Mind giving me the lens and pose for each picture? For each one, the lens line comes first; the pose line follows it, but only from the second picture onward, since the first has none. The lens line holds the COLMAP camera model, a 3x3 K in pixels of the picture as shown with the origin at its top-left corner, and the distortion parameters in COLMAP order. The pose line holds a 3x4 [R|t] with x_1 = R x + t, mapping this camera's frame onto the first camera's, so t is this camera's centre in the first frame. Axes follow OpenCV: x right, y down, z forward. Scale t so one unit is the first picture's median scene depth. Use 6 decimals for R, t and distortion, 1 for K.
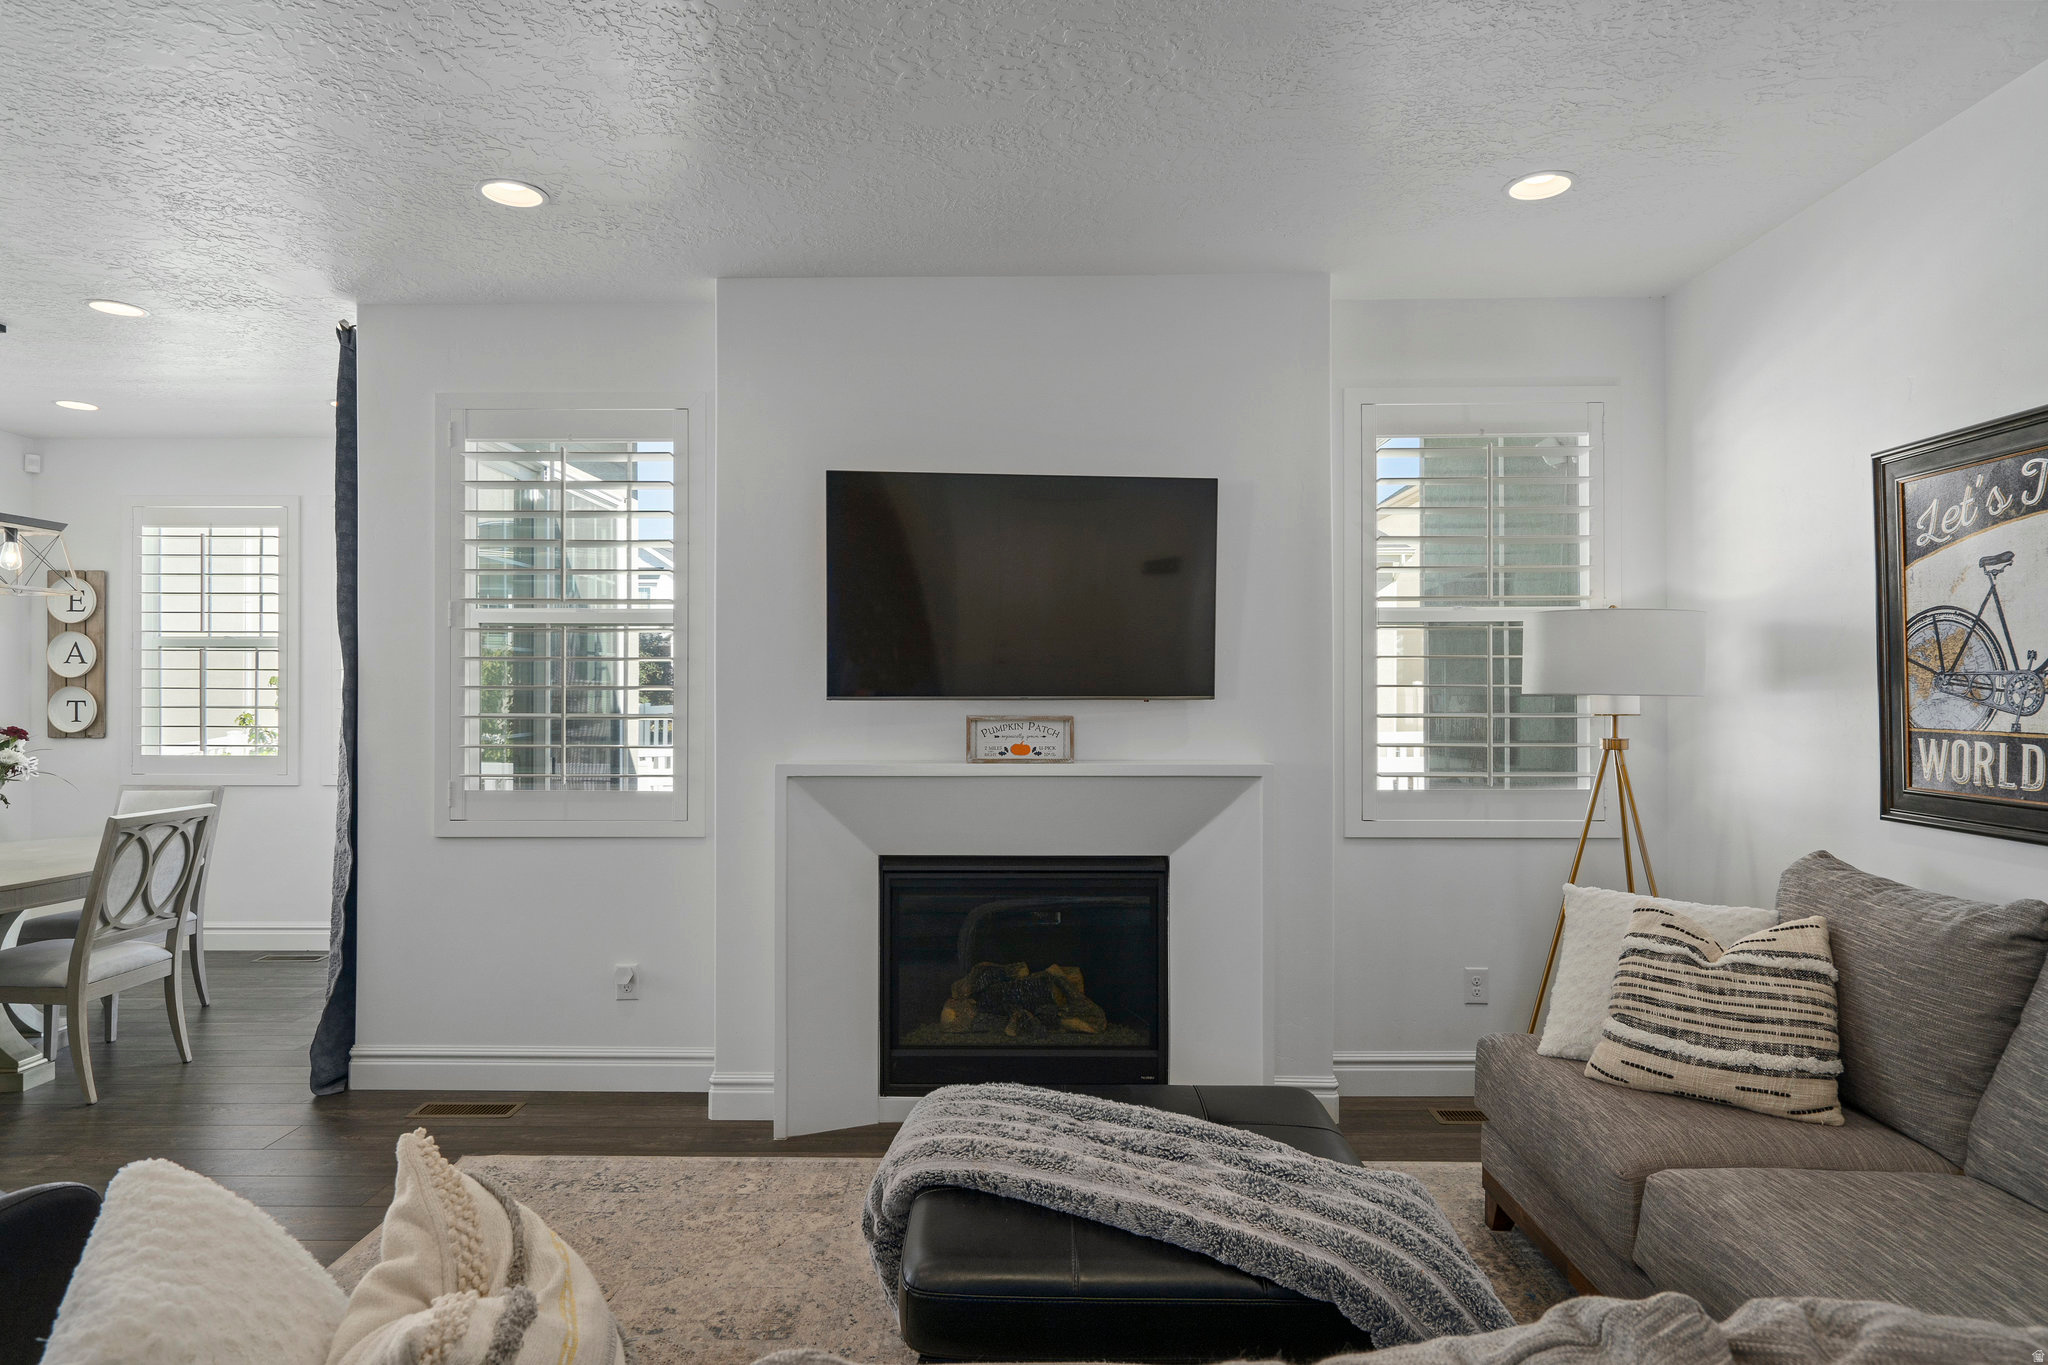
lens RADIAL K [[1169.9, 0, 995.9], [0, 1169.9, 680.2], [0, 0, 1]] dist [0.003591, 0.002930]
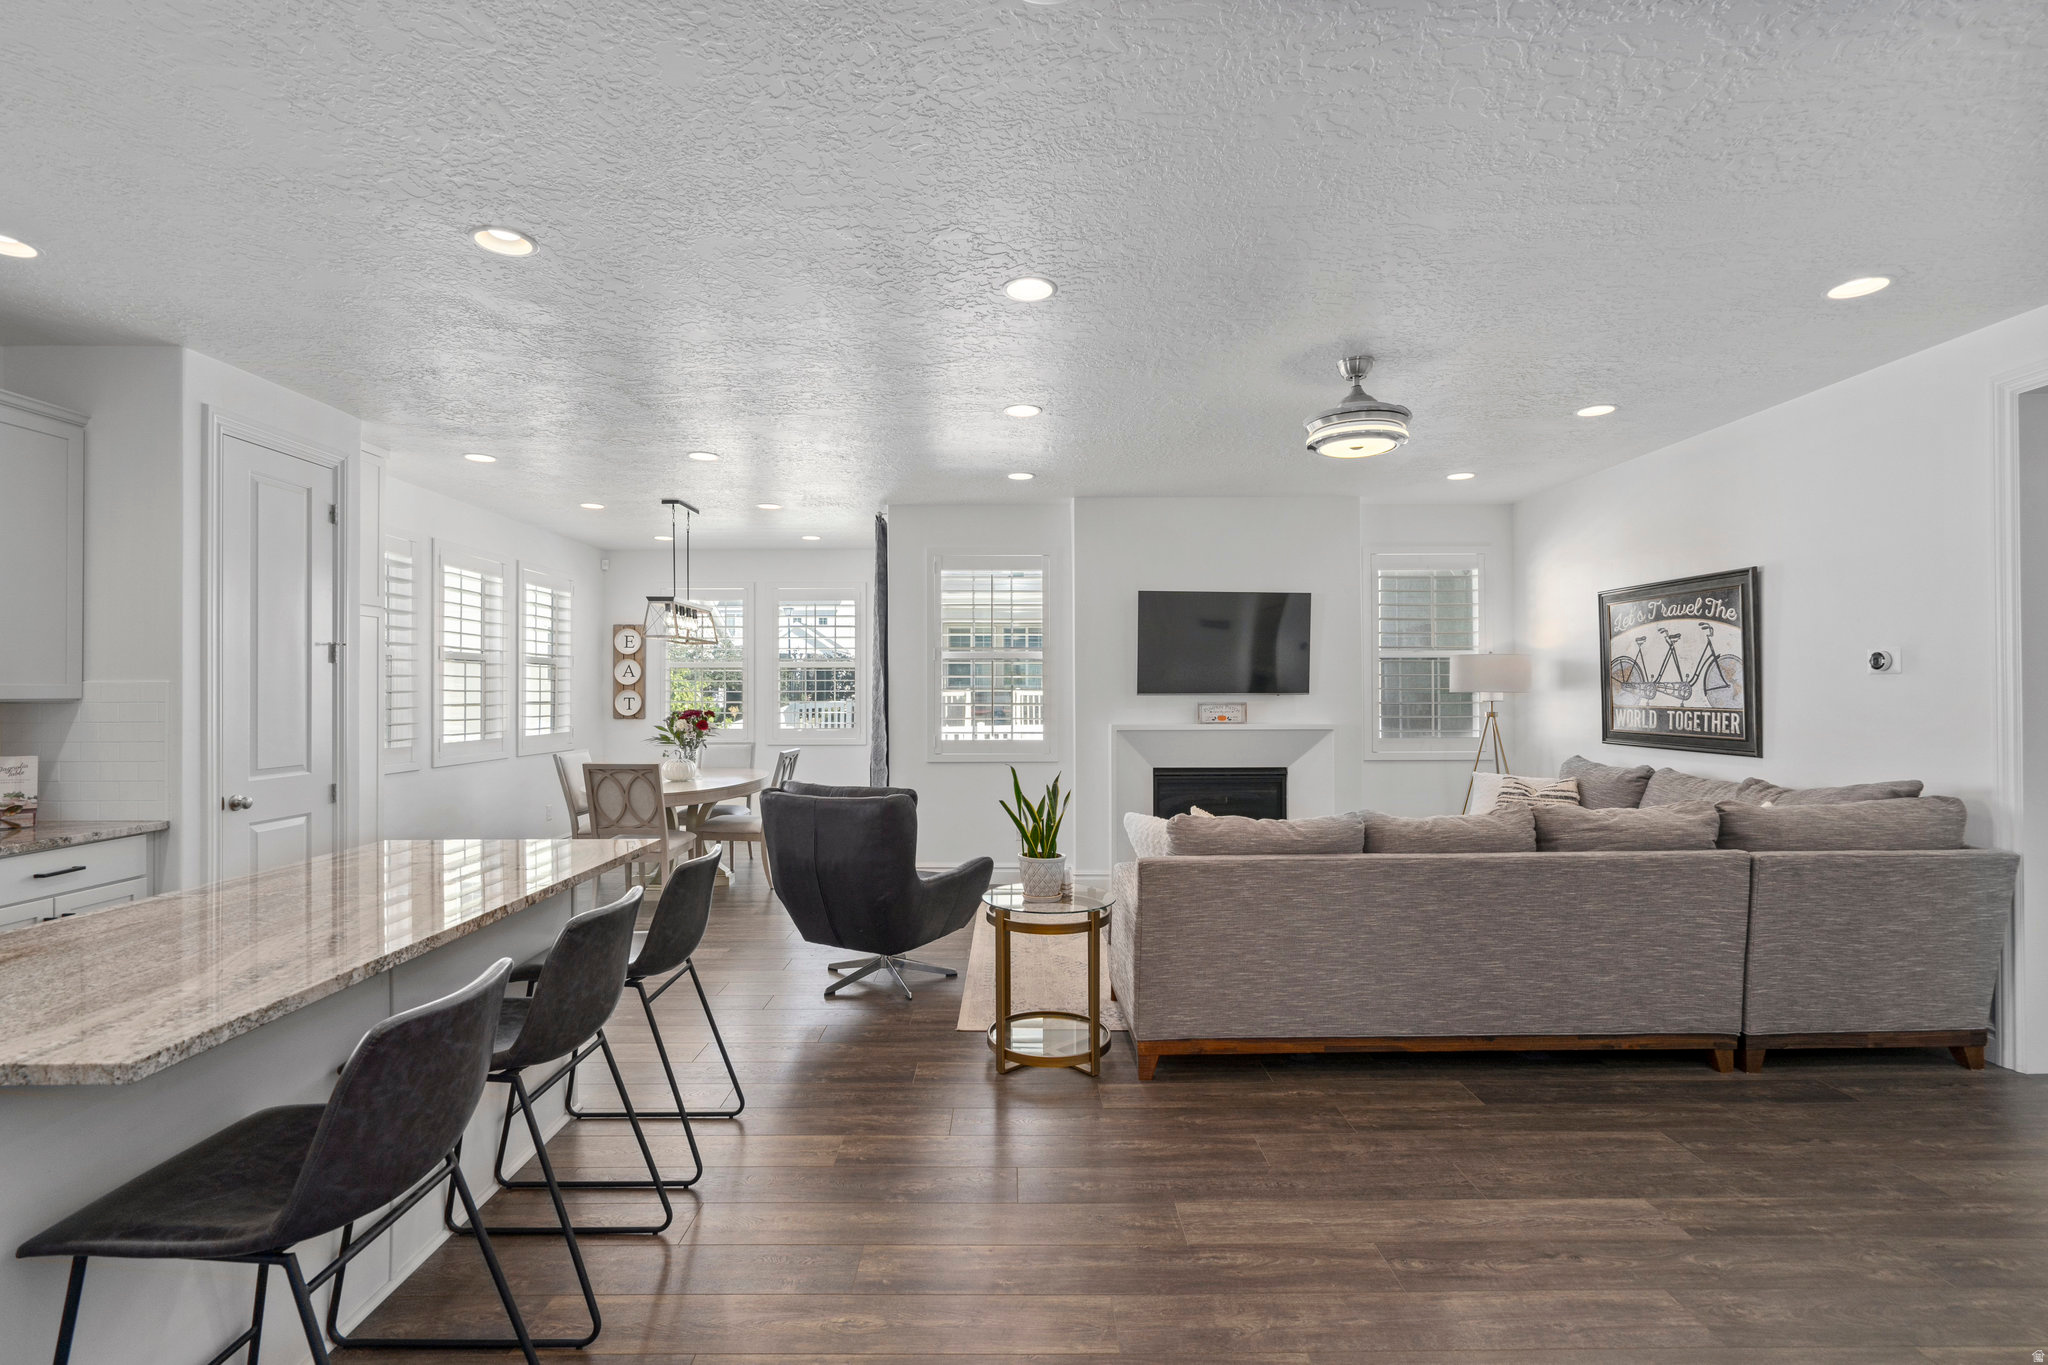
lens RADIAL K [[937.7, 0, 999.9], [0, 937.7, 673.6], [0, 0, 1]] dist [-0.009308, 0.003663]
pose [[0.999815, -0.002133, 0.019133, -0.425218], [0.002319, 0.999950, -0.009699, -0.007264], [-0.019112, 0.009741, 0.999770, -0.732324]]
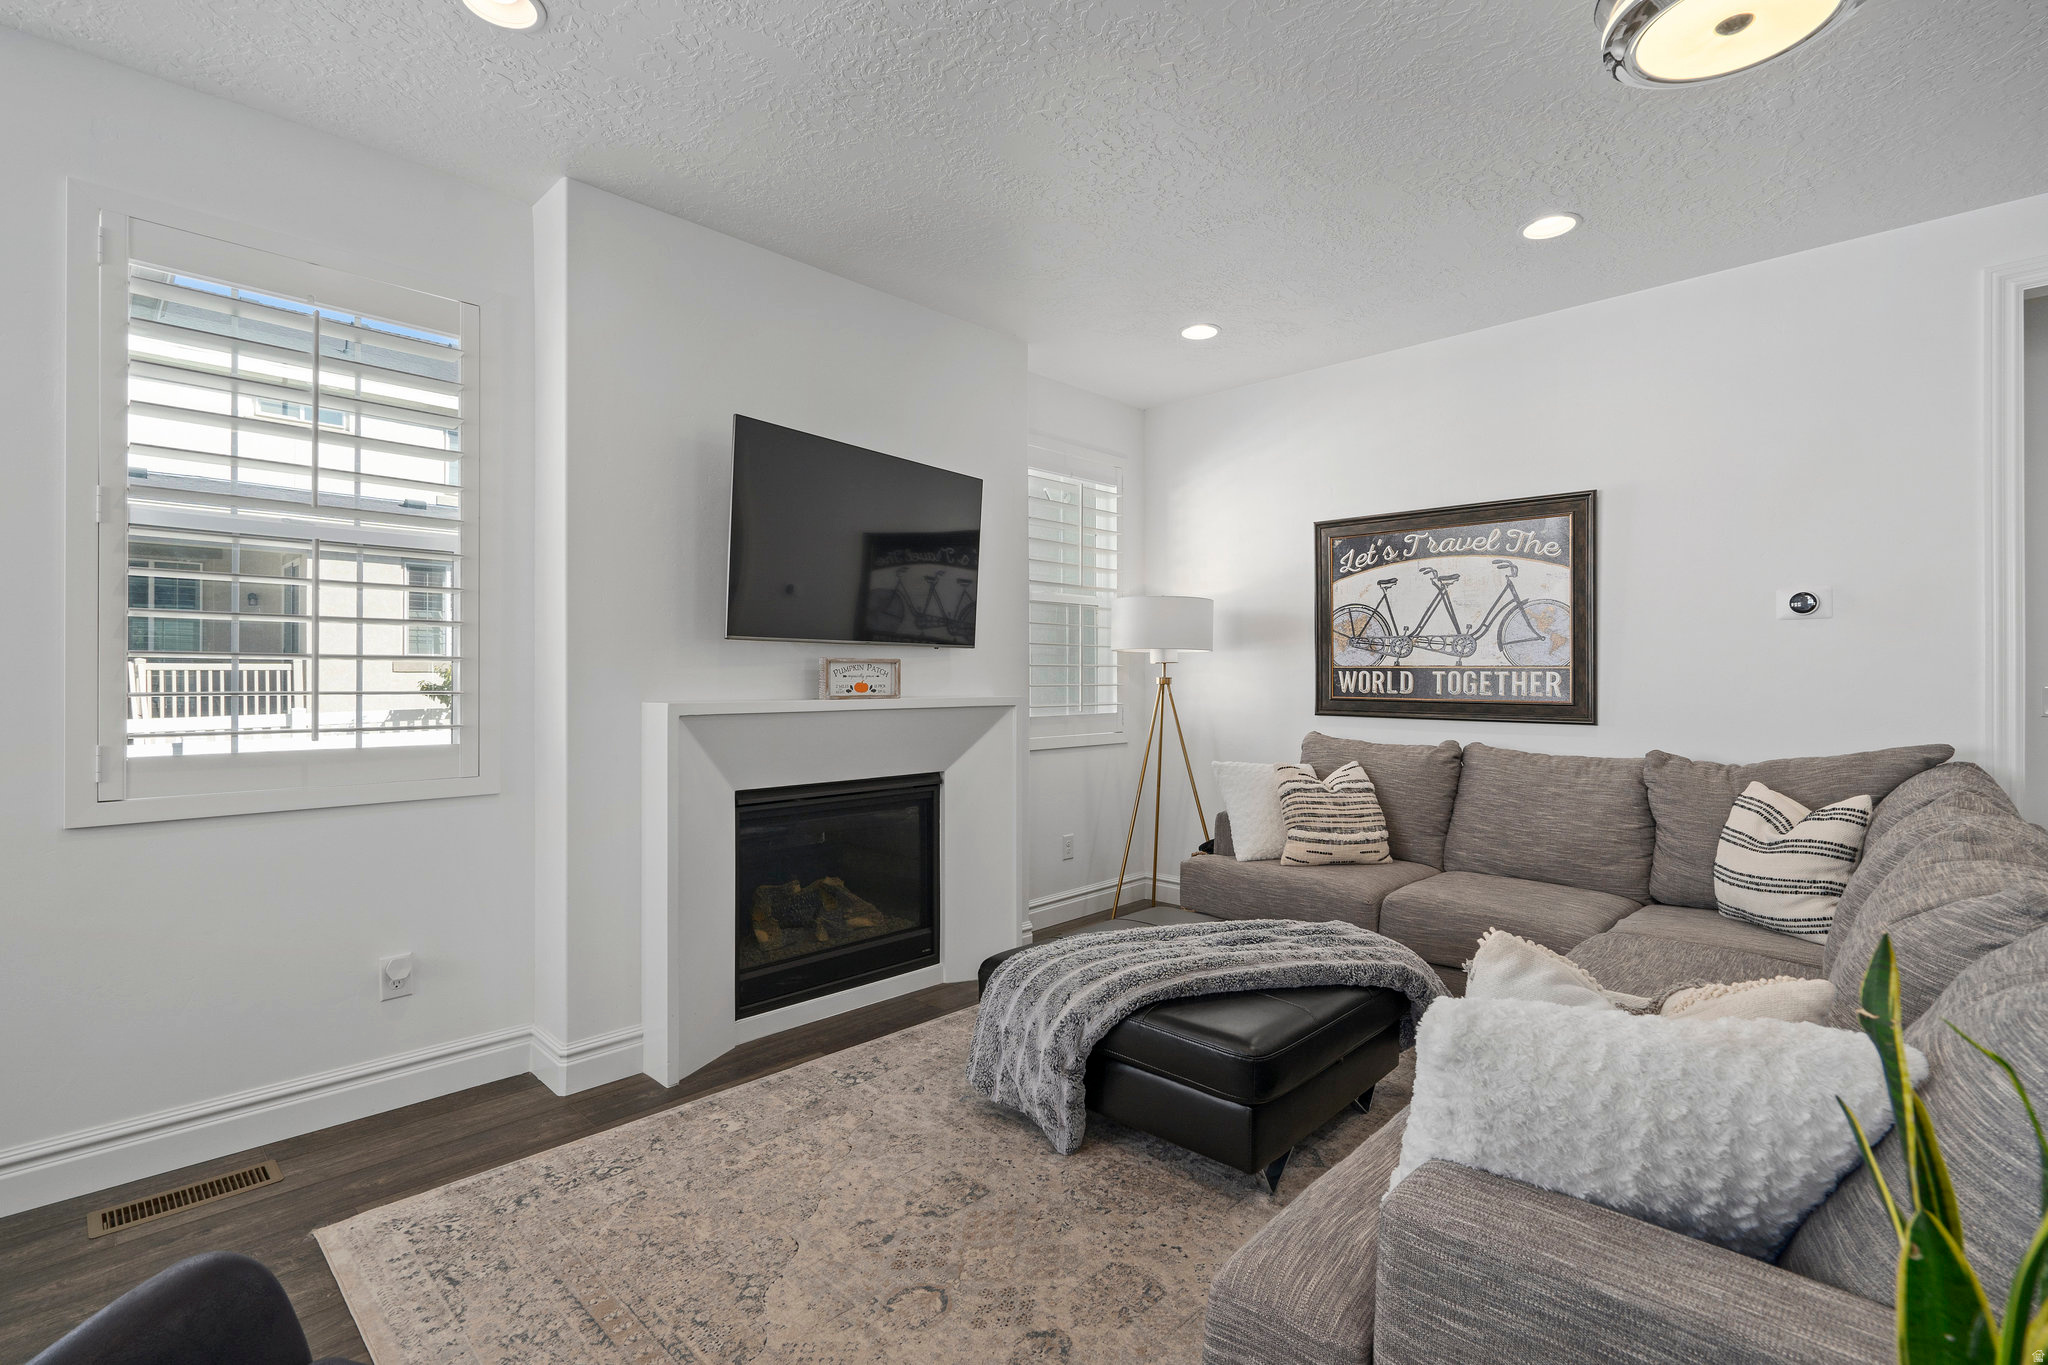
lens RADIAL K [[937.7, 0, 1029.7], [0, 937.7, 670.6], [0, 0, 1]] dist [-0.009308, 0.003663]
pose [[0.681563, 0.005493, 0.731739, -0.549498], [-0.009177, 0.999957, 0.001041, 0.040201], [-0.731702, -0.007425, 0.681585, 0.245743]]
